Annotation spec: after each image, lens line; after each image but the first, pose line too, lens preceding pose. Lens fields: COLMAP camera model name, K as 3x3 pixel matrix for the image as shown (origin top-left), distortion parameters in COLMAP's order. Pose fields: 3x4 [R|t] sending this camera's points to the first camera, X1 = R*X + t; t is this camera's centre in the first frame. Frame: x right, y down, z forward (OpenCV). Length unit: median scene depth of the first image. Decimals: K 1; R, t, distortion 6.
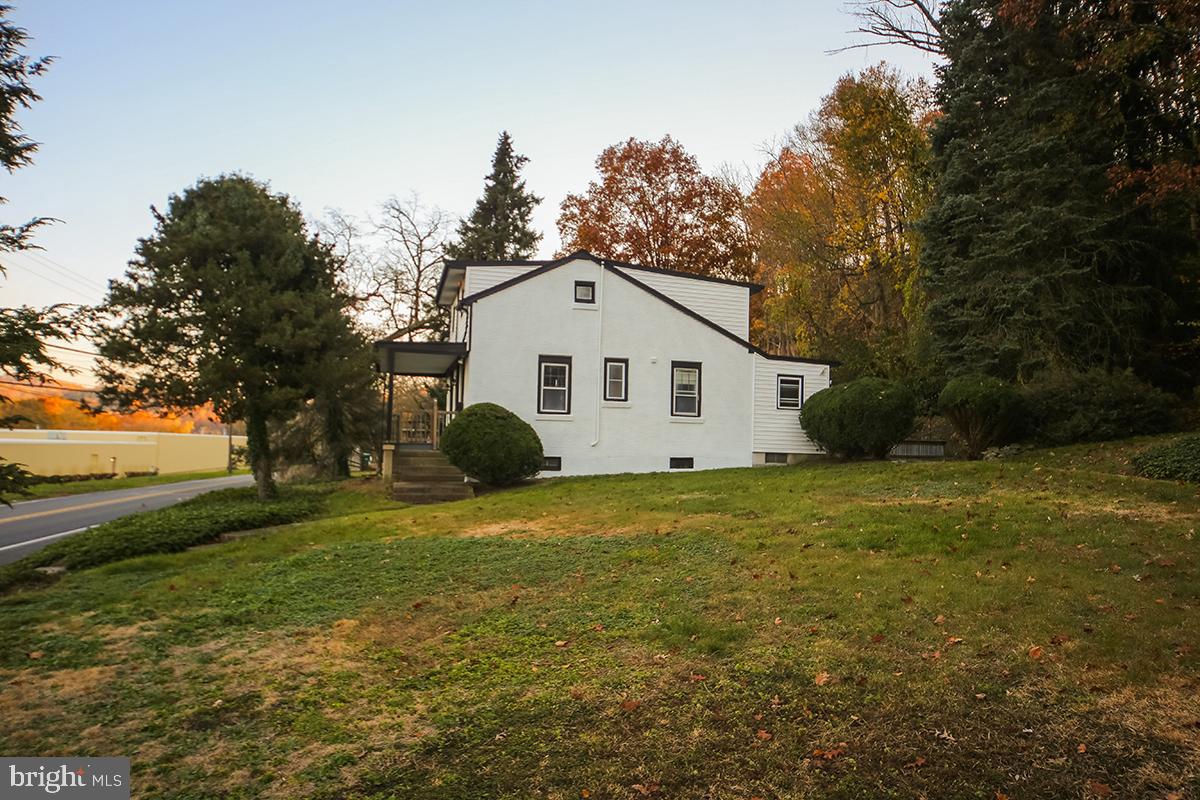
lens RADIAL K [[775.6, 0, 601.0], [0, 775.6, 402.5], [0, 0, 1]] dist [-0.002243, 0.003903]
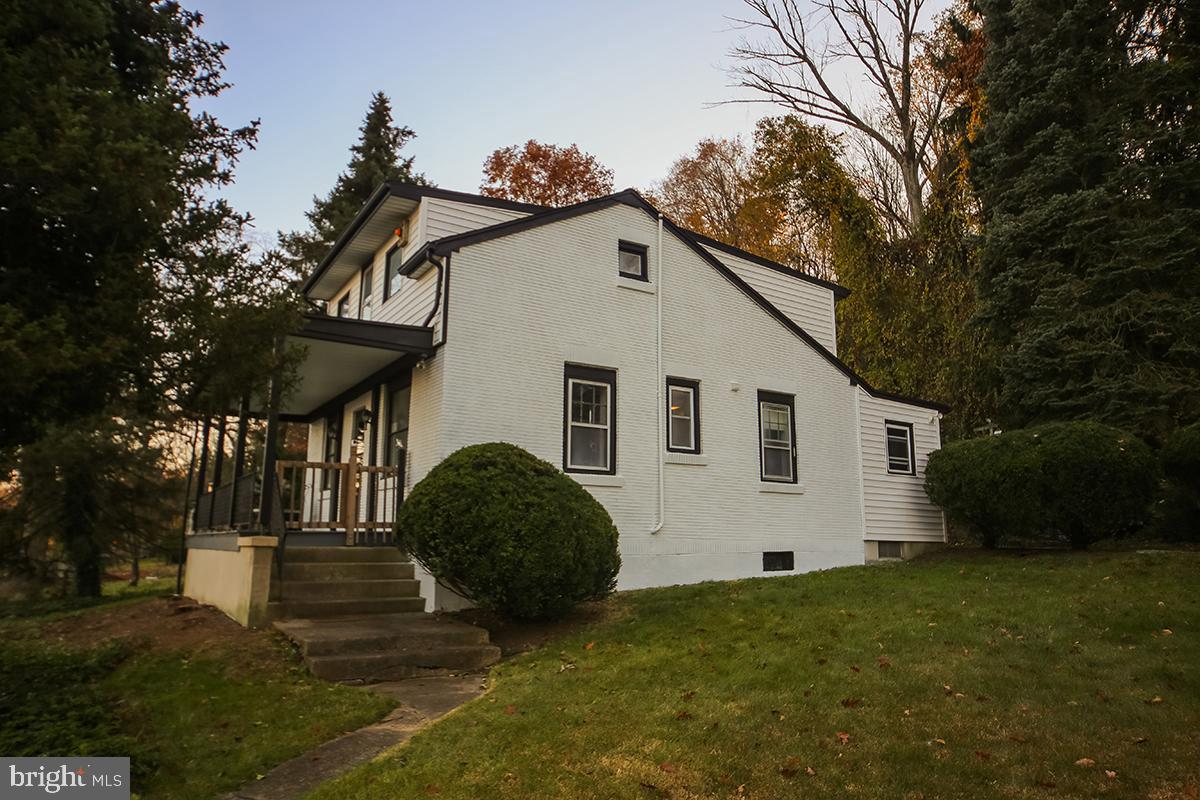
lens RADIAL K [[775.6, 0, 599.9], [0, 775.6, 397.2], [0, 0, 1]] dist [-0.002243, 0.003903]
pose [[0.955478, 0.039223, 0.292444, -0.201326], [-0.002677, 0.992237, -0.124332, 0.027673], [-0.295050, 0.118013, 0.948166, 0.461733]]
